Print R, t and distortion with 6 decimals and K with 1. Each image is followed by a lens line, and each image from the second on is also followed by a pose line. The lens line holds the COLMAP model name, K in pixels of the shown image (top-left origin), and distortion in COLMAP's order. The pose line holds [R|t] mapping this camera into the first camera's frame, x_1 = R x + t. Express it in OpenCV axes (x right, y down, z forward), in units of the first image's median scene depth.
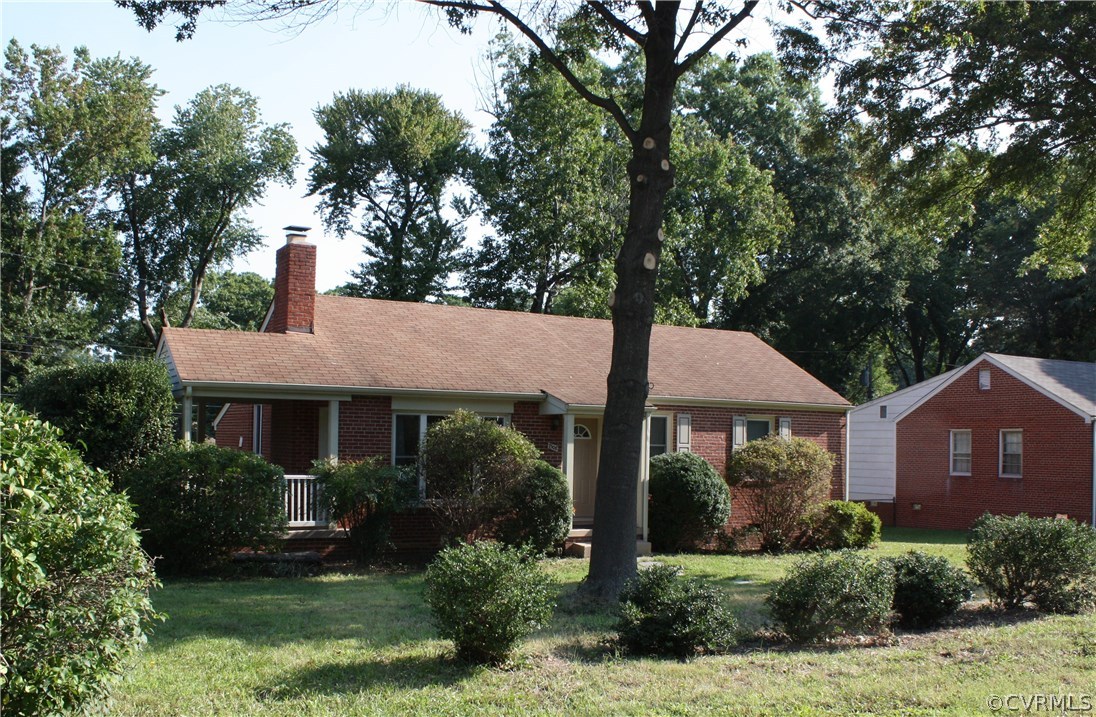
lens RADIAL K [[1066.4, 0, 545.2], [0, 1066.4, 409.7], [0, 0, 1]] dist [-0.112025, 0.000000]
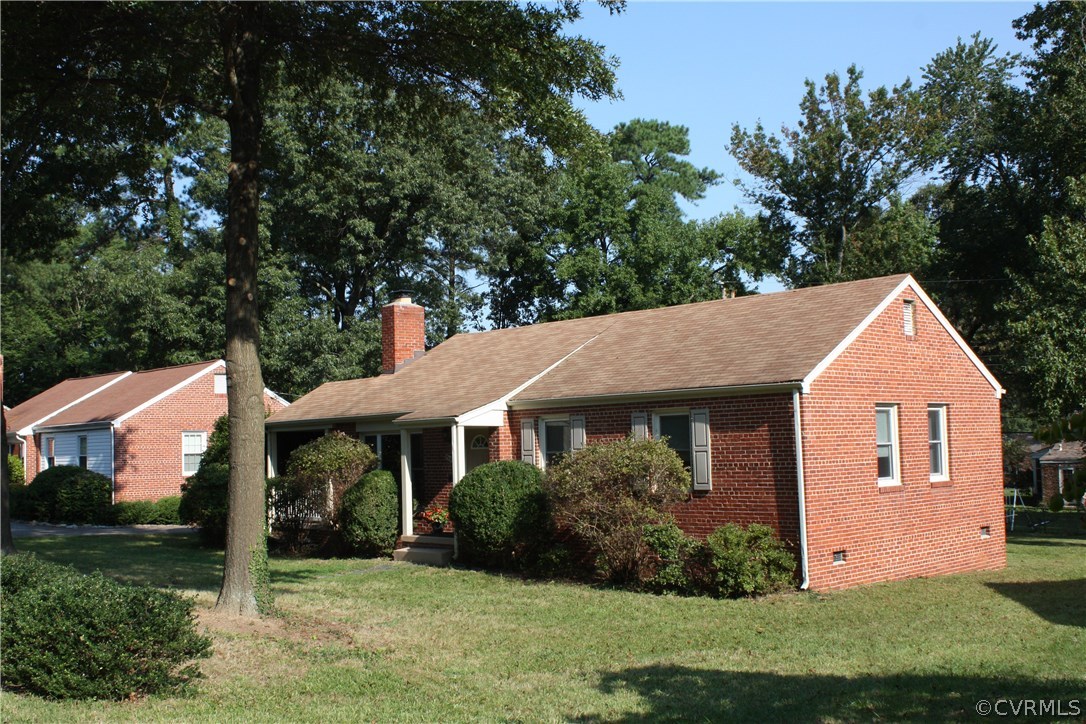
lens RADIAL K [[1143.5, 0, 538.4], [0, 1143.5, 353.9], [0, 0, 1]] dist [-0.064352, 0.000000]
pose [[0.241752, -0.102153, -0.964946, 1.160630], [0.062474, 0.994018, -0.089579, 0.040018], [0.968325, -0.038628, 0.246688, 0.823288]]
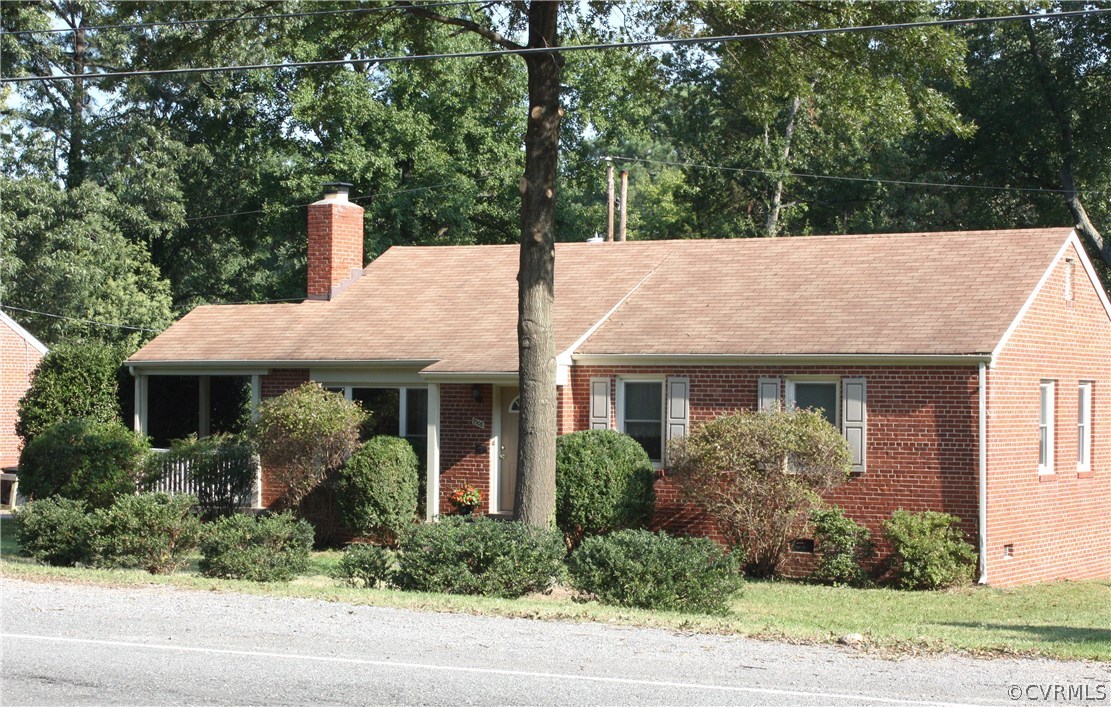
lens RADIAL K [[2242.6, 0, 554.3], [0, 2242.6, 359.7], [0, 0, 1]] dist [0.072163, 0.000000]
pose [[0.493995, -0.025480, -0.869091, 1.565010], [0.026780, 0.999542, -0.014082, 0.012532], [0.869052, -0.016318, 0.494452, 0.201814]]
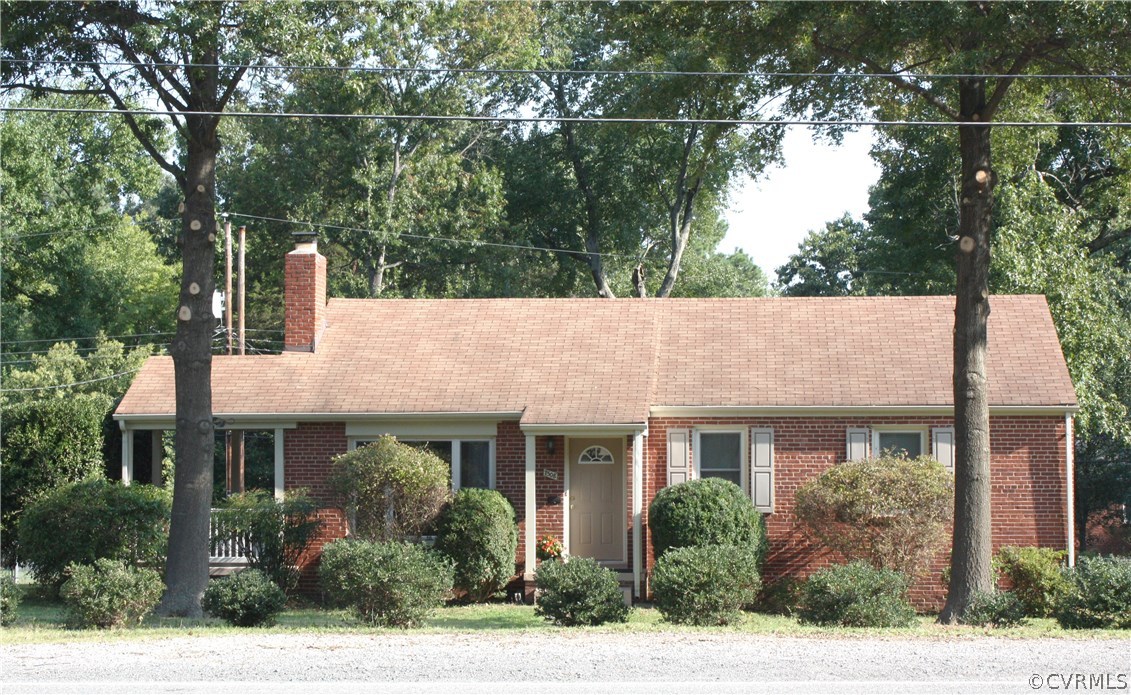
lens RADIAL K [[2119.5, 0, 570.7], [0, 2119.5, 346.1], [0, 0, 1]] dist [0.028512, 0.000000]
pose [[0.819139, -0.046462, -0.571711, 0.986954], [0.033593, 0.998889, -0.033046, -0.009901], [0.572611, 0.007864, 0.819790, -0.352646]]
